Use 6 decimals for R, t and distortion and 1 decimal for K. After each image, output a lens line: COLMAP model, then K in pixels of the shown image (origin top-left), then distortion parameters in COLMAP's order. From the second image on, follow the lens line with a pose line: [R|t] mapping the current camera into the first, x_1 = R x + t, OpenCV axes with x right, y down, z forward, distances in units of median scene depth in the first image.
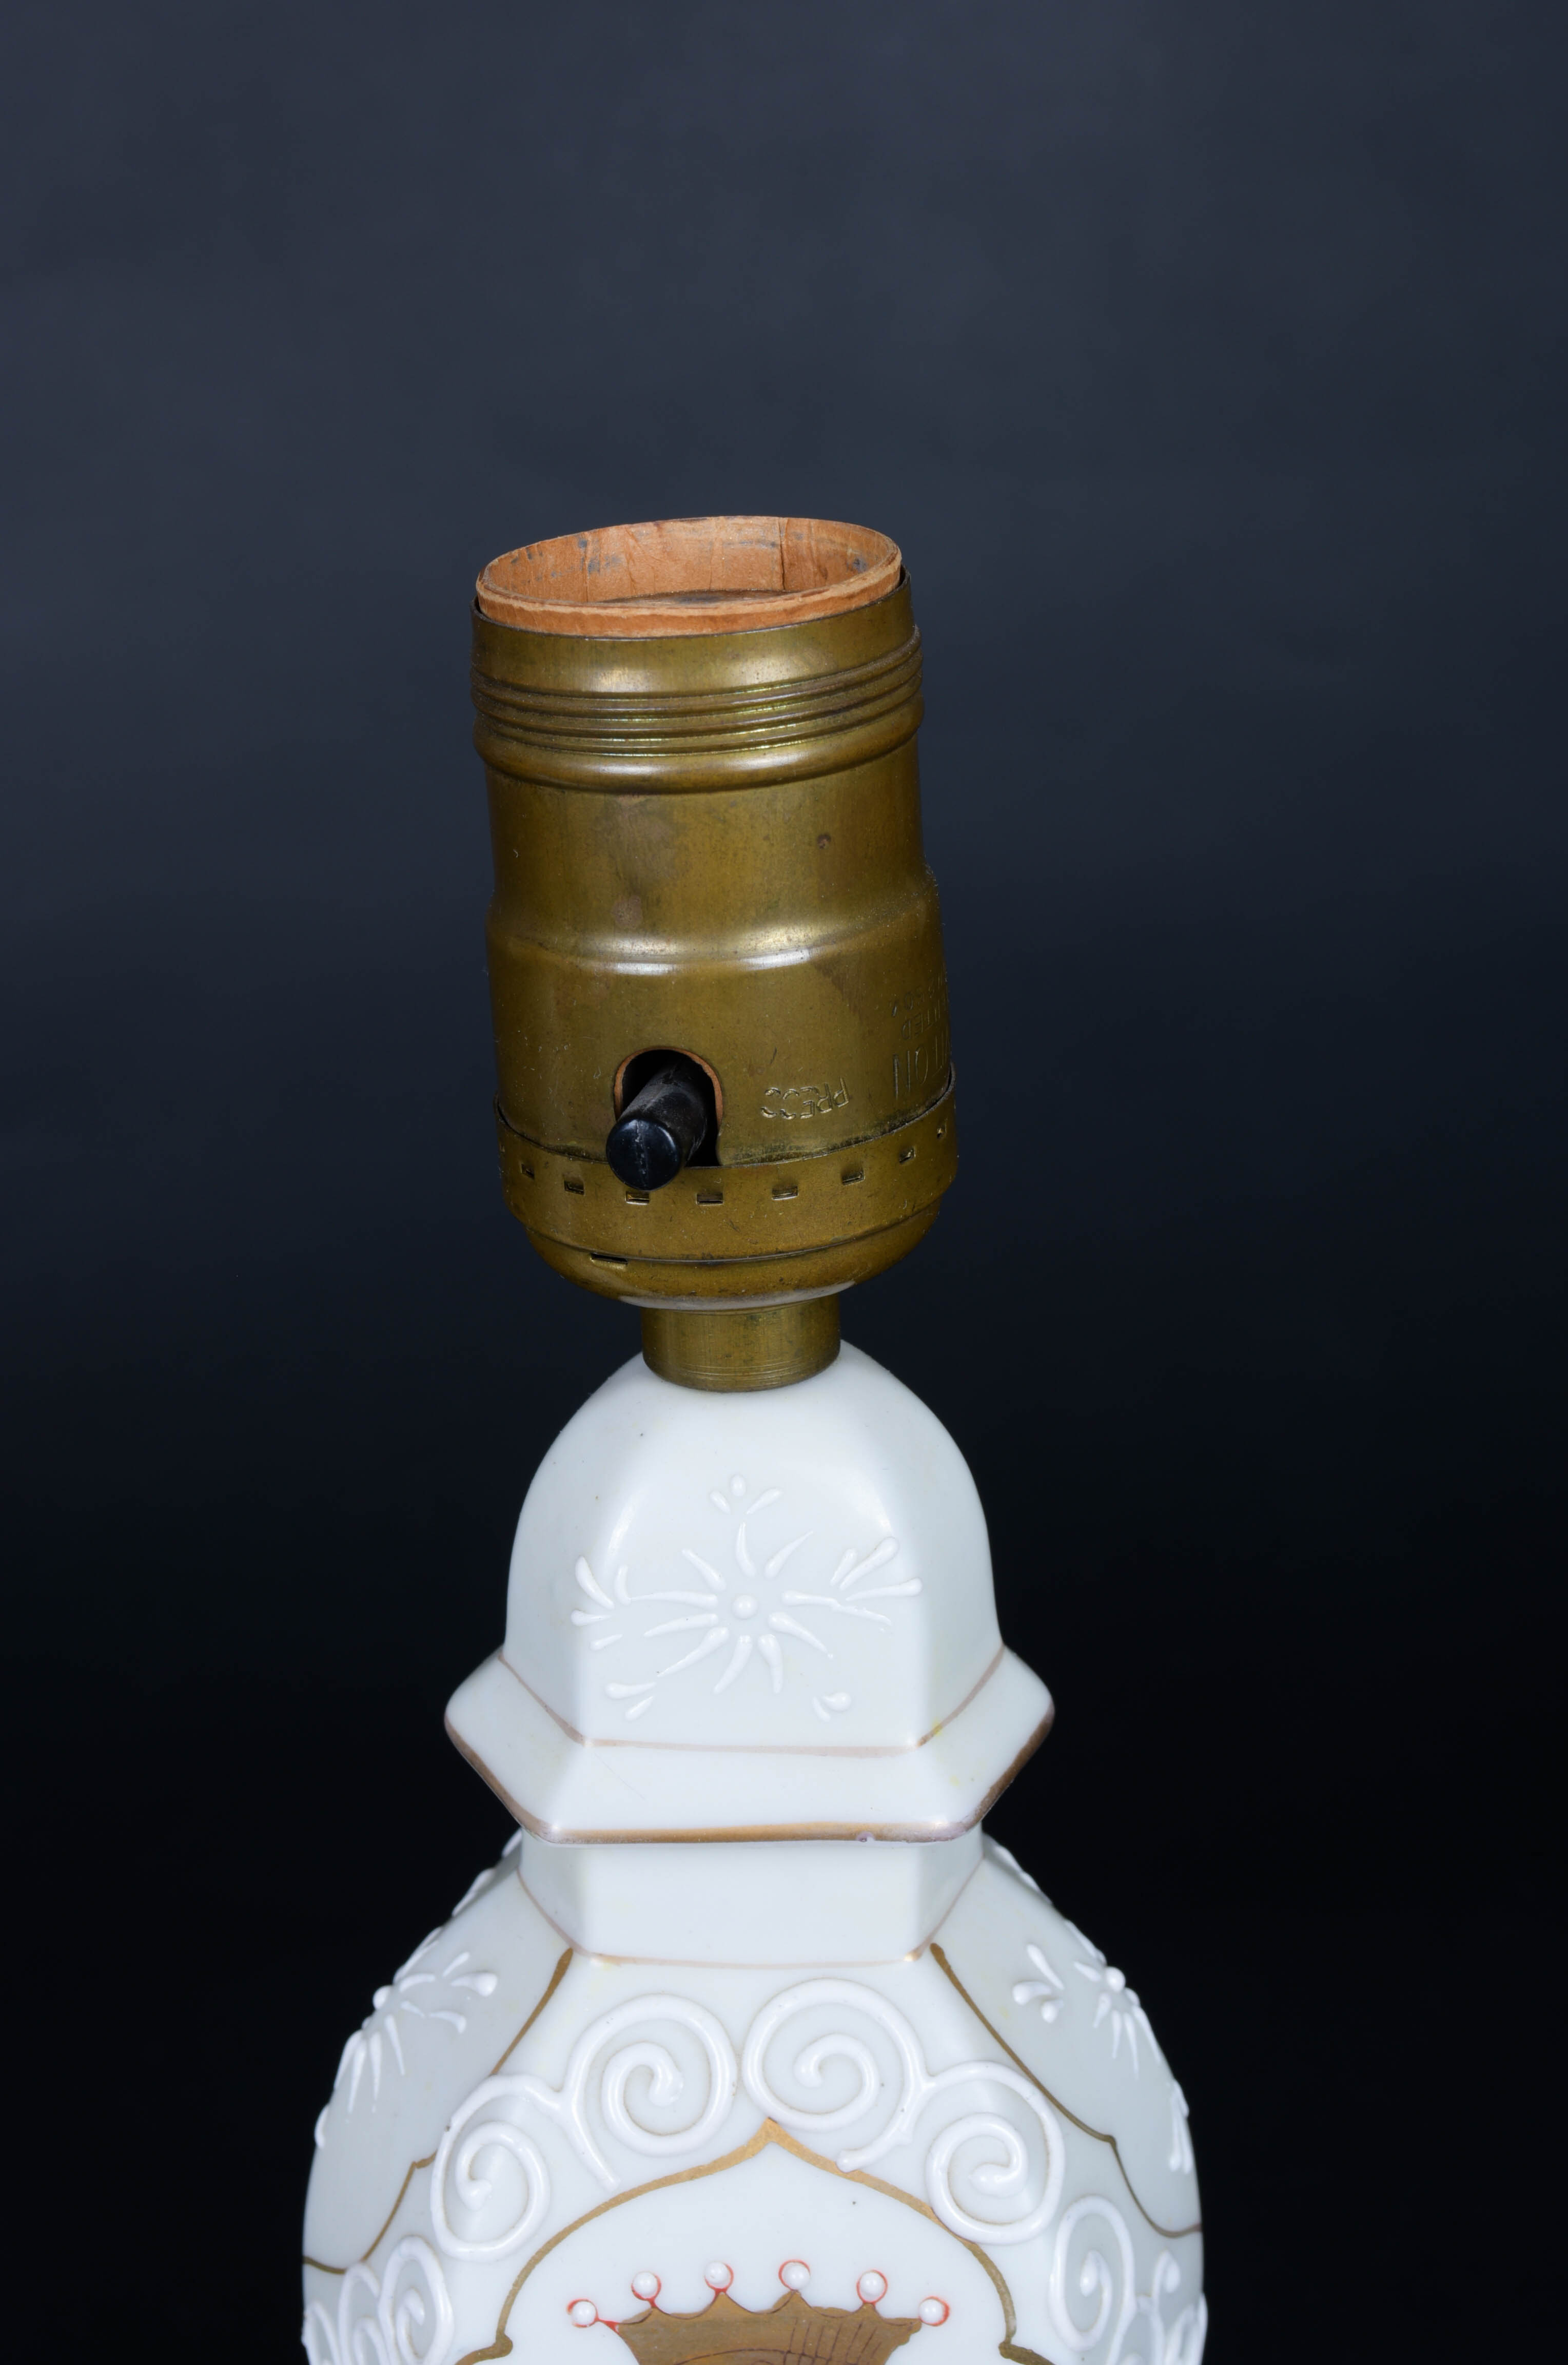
lens RADIAL K [[4192.1, 0, 790.7], [0, 4192.1, 1179.5], [0, 0, 1]] dist [-0.029268, 0.000000]
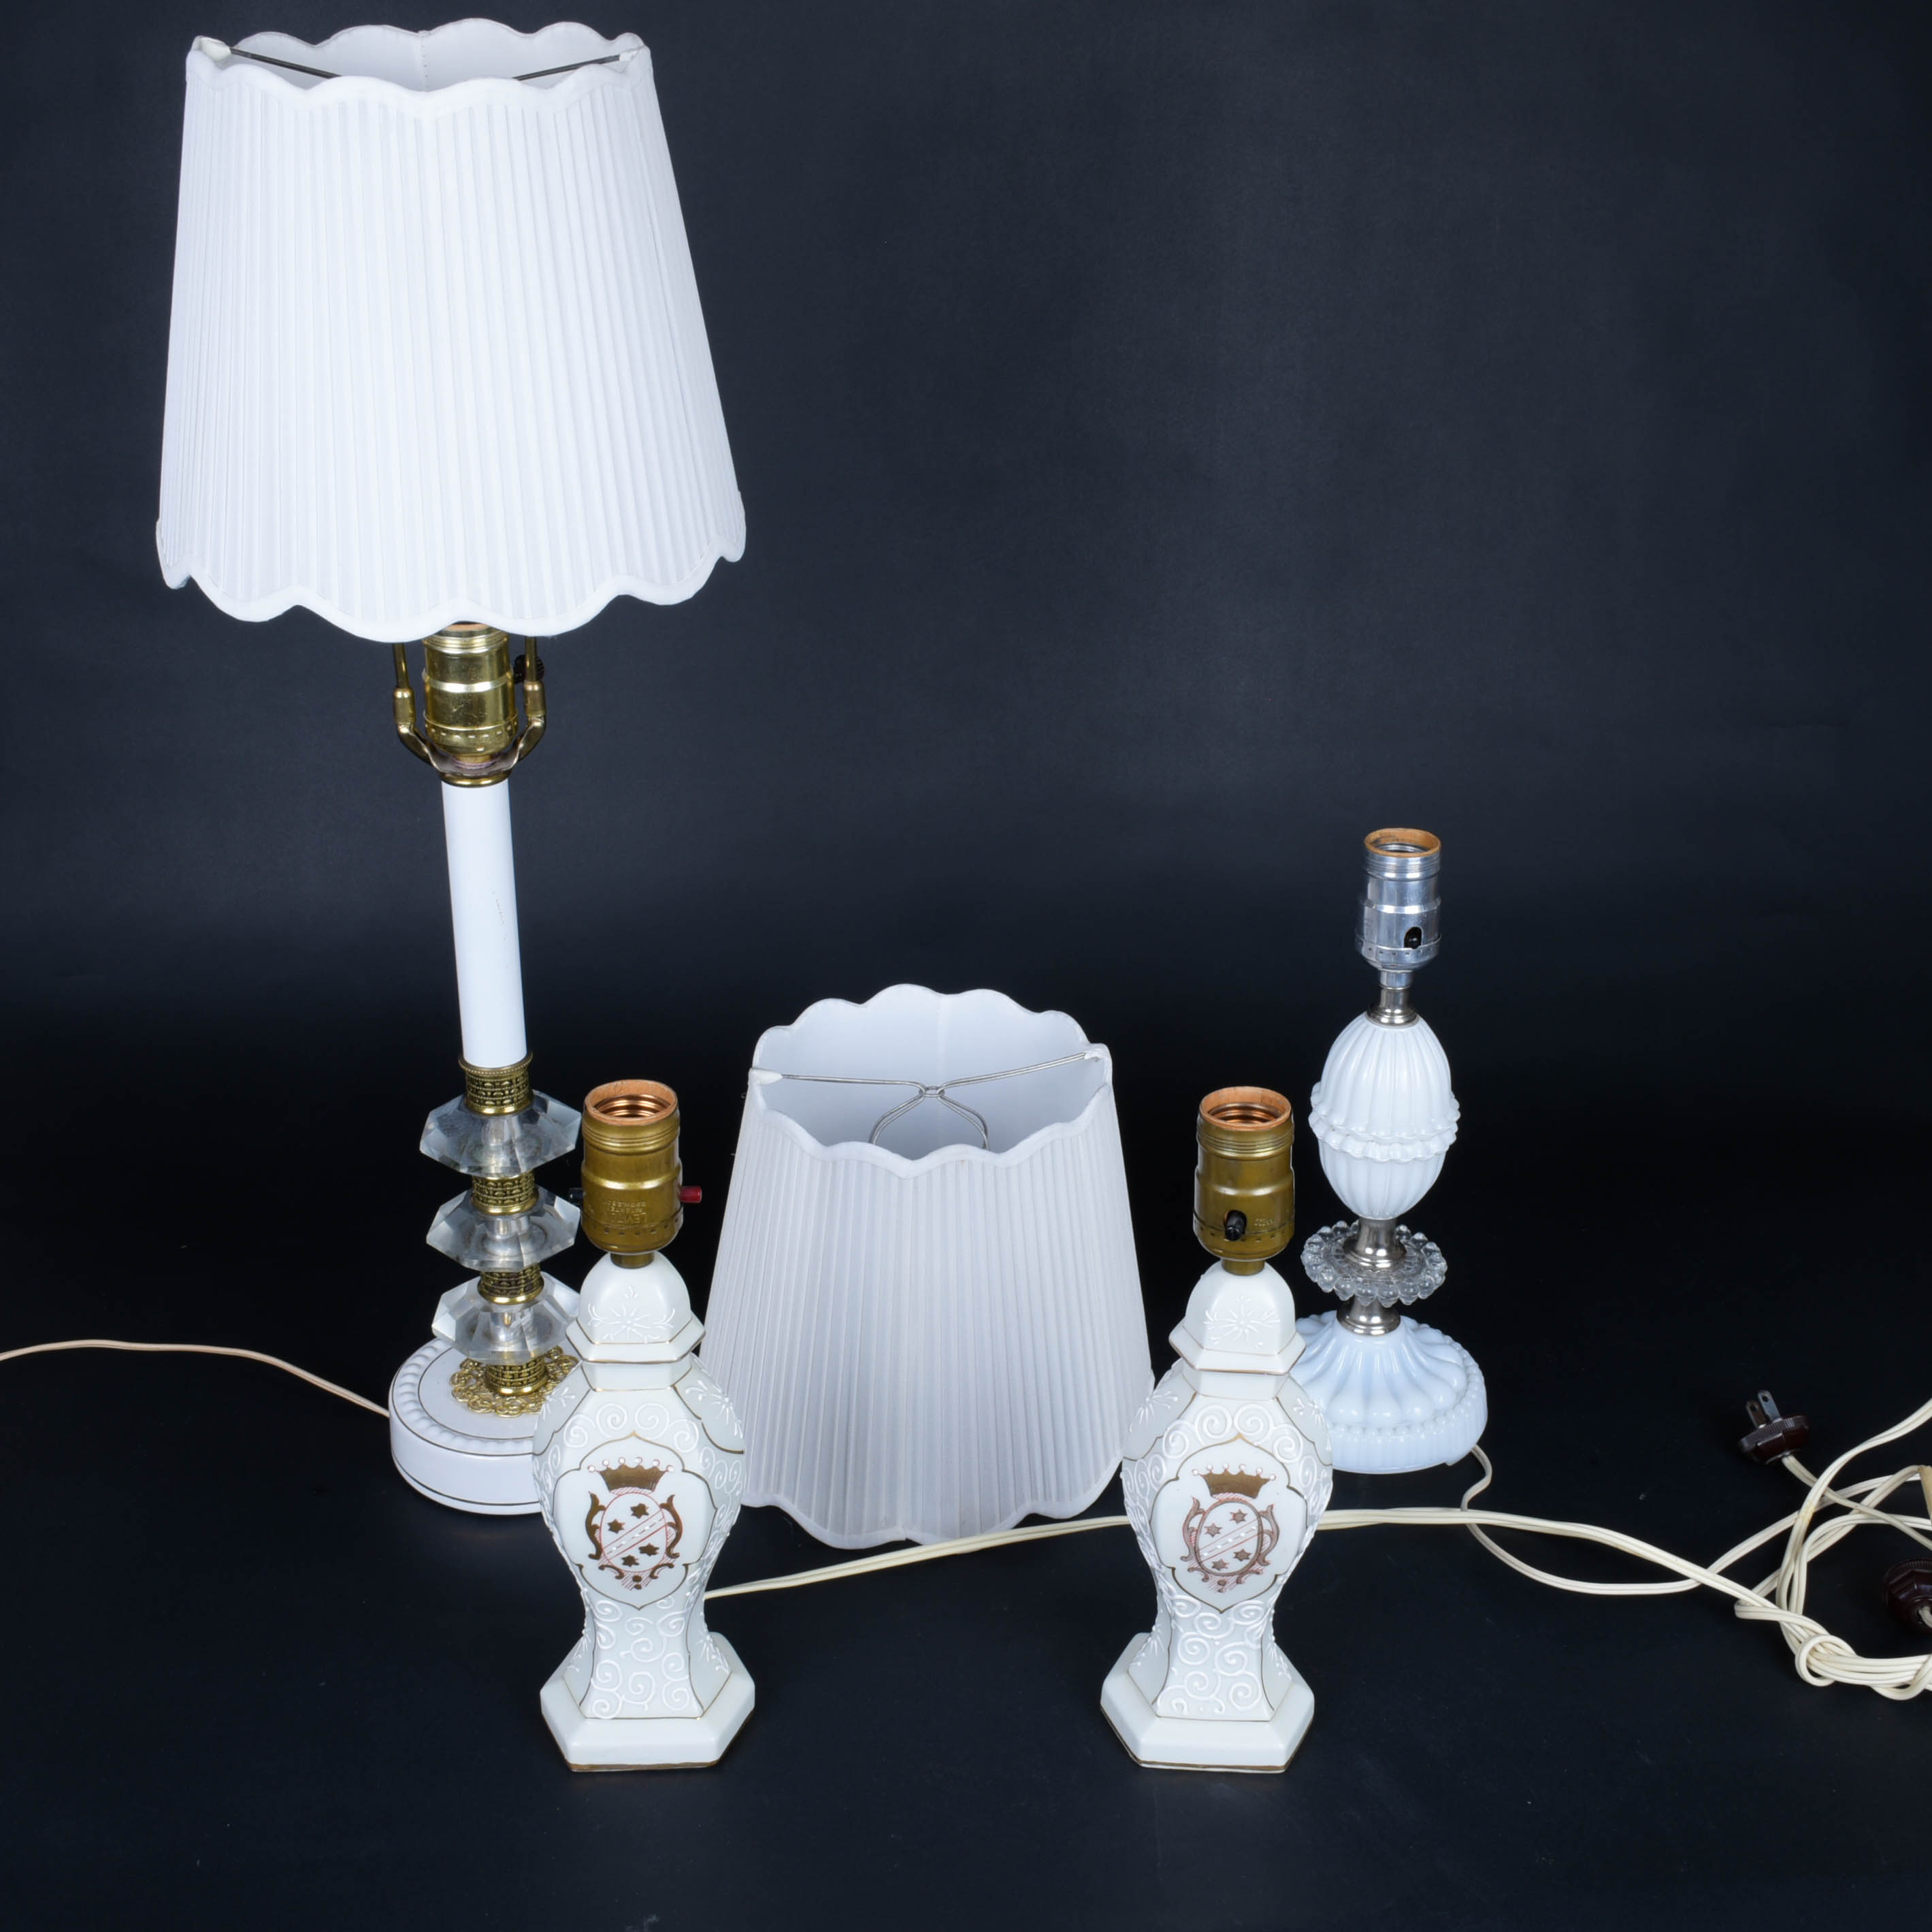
lens RADIAL K [[2399.7, 0, 968.6], [0, 2399.7, 957.8], [0, 0, 1]] dist [-0.033010, 0.000000]
pose [[0.996208, 0.057280, -0.065490, -0.156484], [-0.054884, 0.997776, 0.037814, -0.372024], [0.067511, -0.034076, 0.997136, -1.593318]]
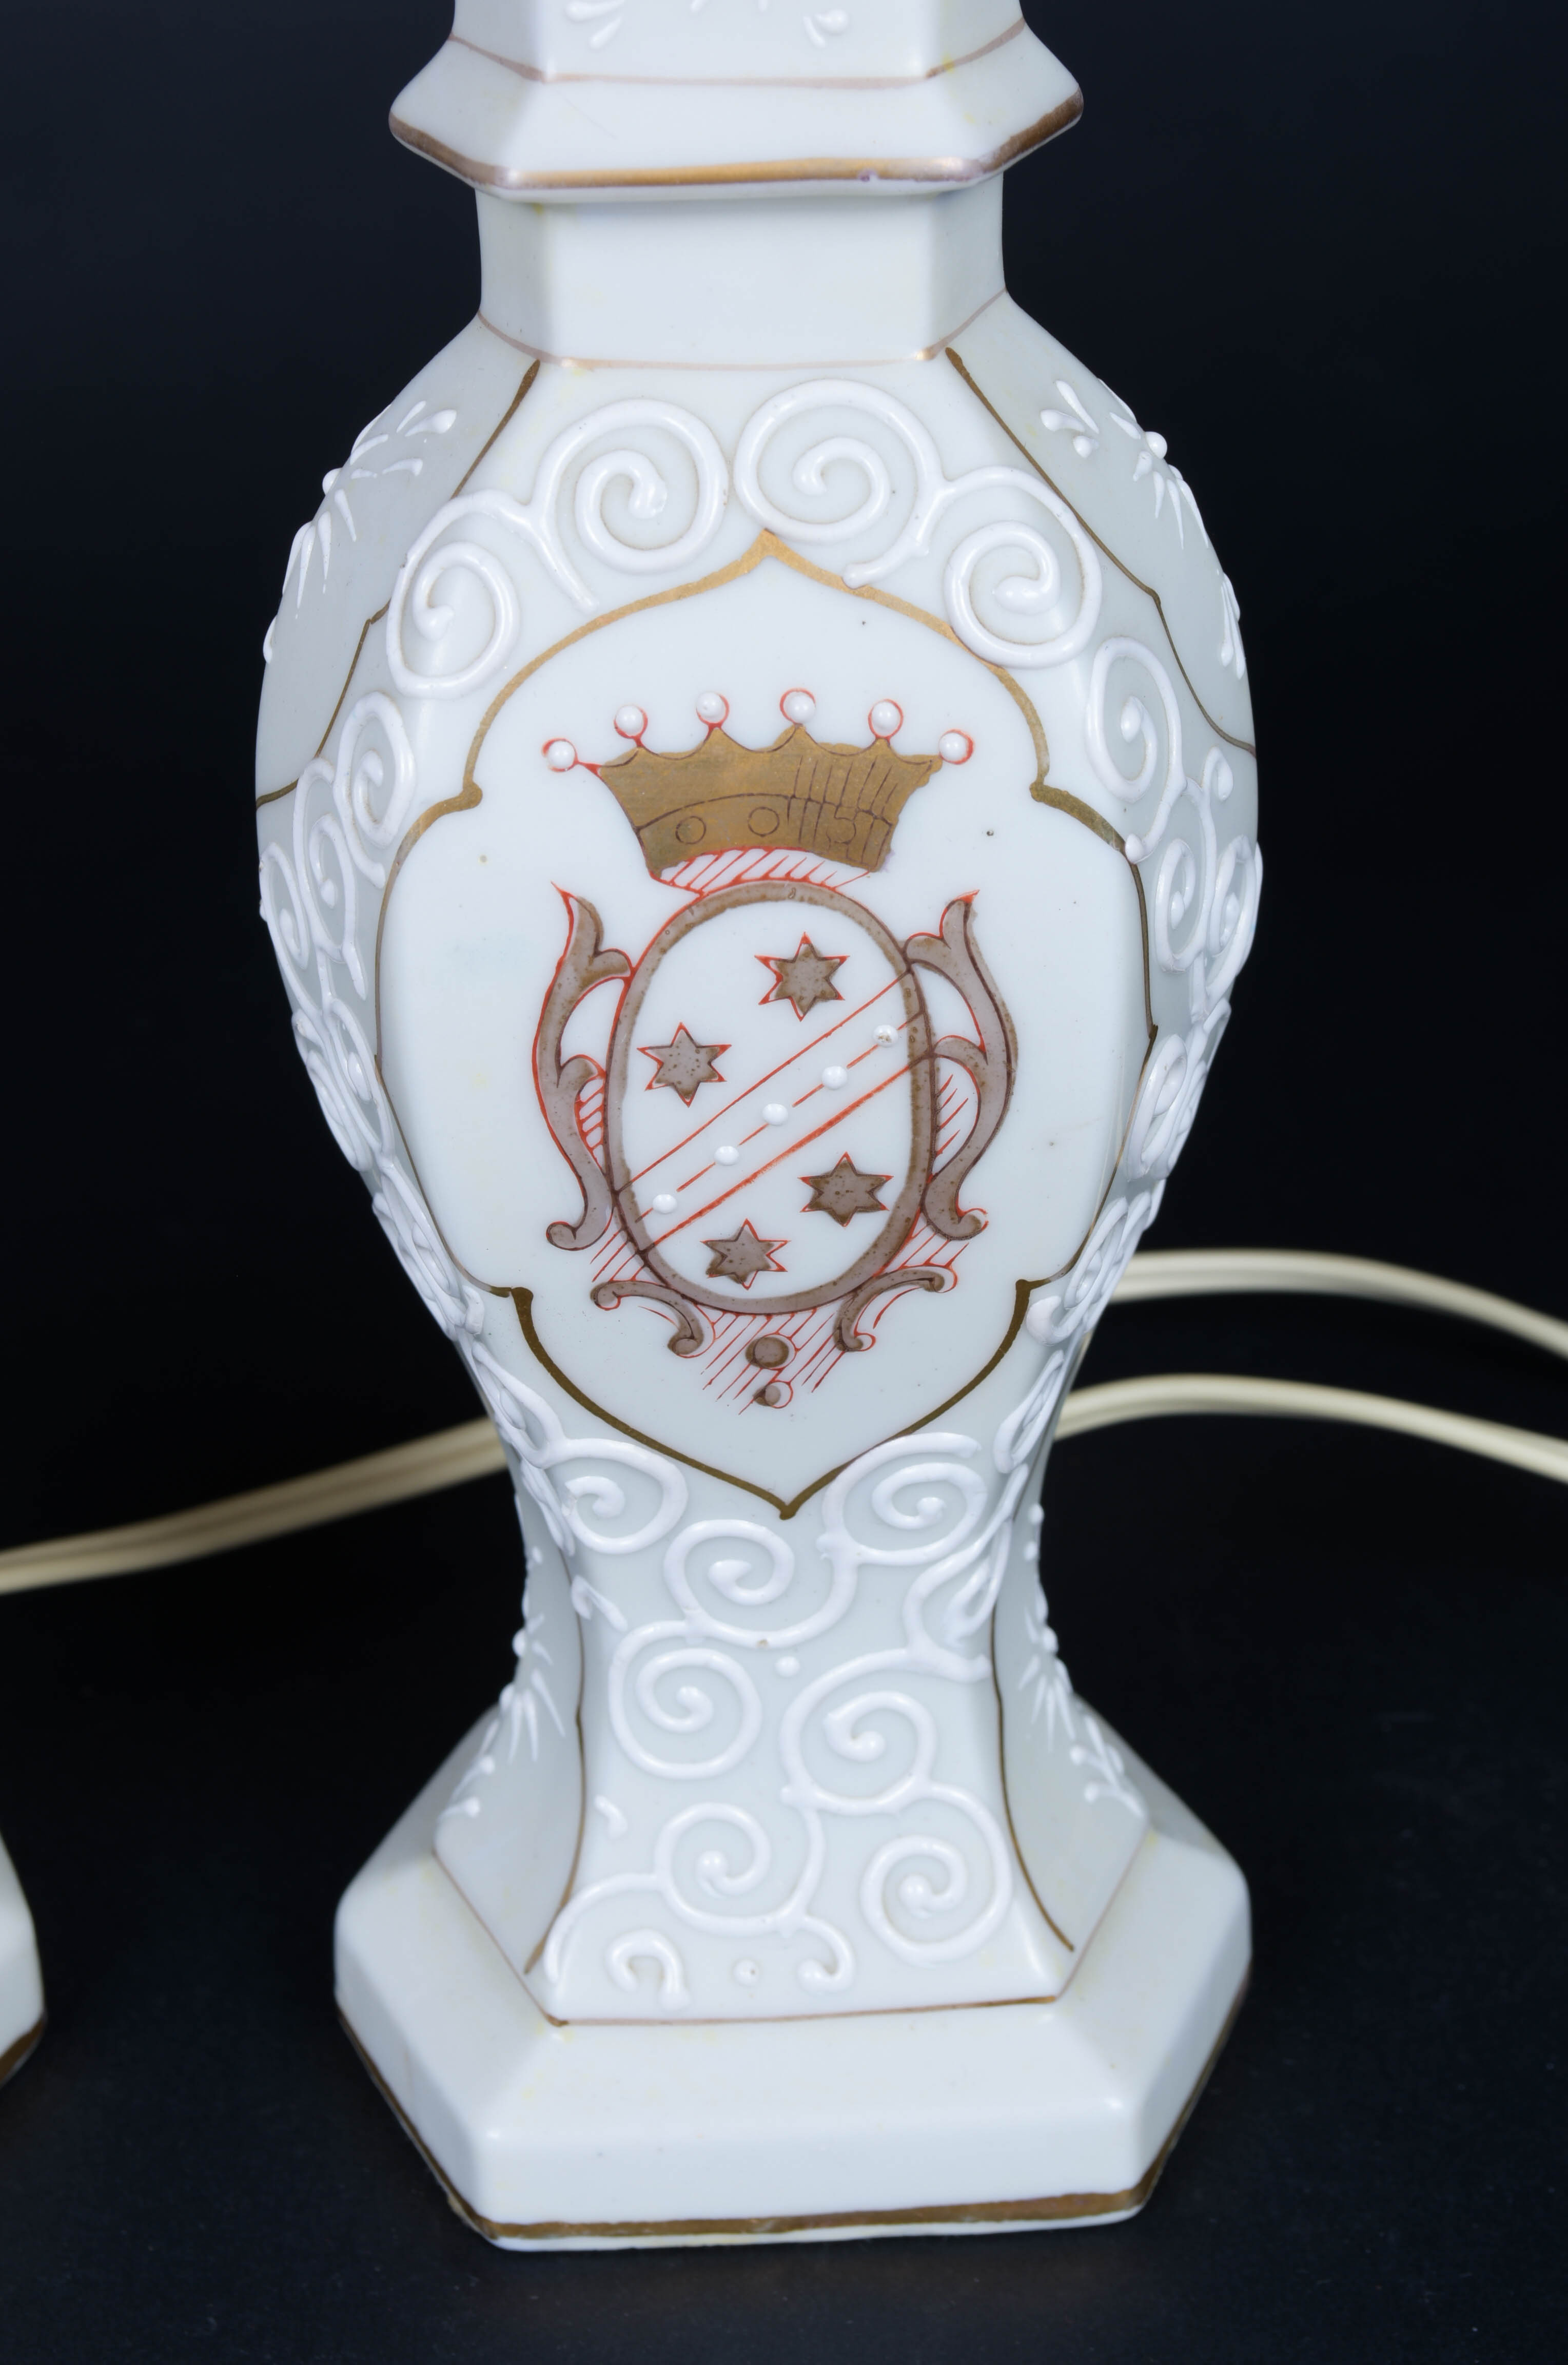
lens RADIAL K [[4192.1, 0, 782.8], [0, 4192.1, 1200.5], [0, 0, 1]] dist [-0.029268, 0.000000]
pose [[0.999727, -0.018564, -0.014184, 0.008381], [0.020106, 0.992839, 0.117758, 0.260638], [0.011896, -0.118011, 0.992941, 0.106248]]
